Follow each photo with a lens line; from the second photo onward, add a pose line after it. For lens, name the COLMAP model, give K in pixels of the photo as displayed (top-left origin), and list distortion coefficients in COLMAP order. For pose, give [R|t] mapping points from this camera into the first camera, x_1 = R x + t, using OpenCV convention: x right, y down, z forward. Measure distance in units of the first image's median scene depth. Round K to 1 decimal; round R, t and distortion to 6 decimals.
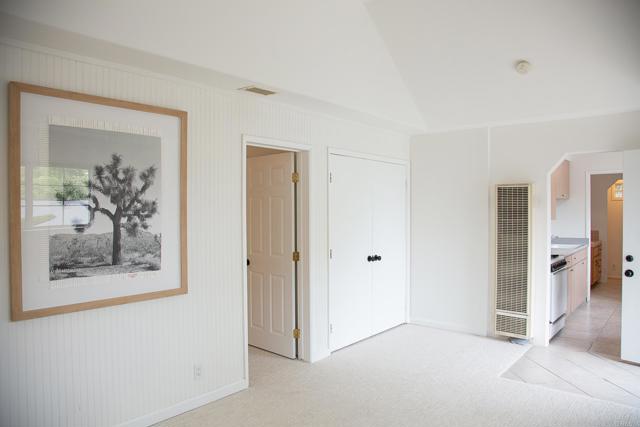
lens RADIAL K [[437.2, 0, 320.0], [0, 437.2, 213.5], [0, 0, 1]] dist [-0.122207, 0.067118]
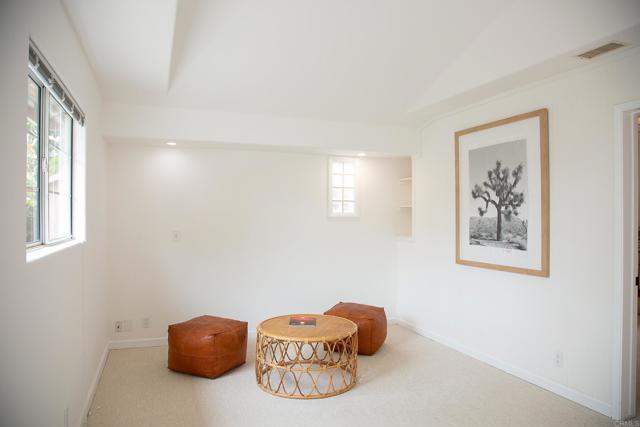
lens RADIAL K [[437.2, 0, 320.0], [0, 437.2, 213.5], [0, 0, 1]] dist [-0.122207, 0.067118]
pose [[-0.476301, 0.001543, -0.879281, 0.991155], [-0.006969, 0.999960, 0.005530, 0.028247], [0.879255, 0.008762, -0.476272, 1.128642]]
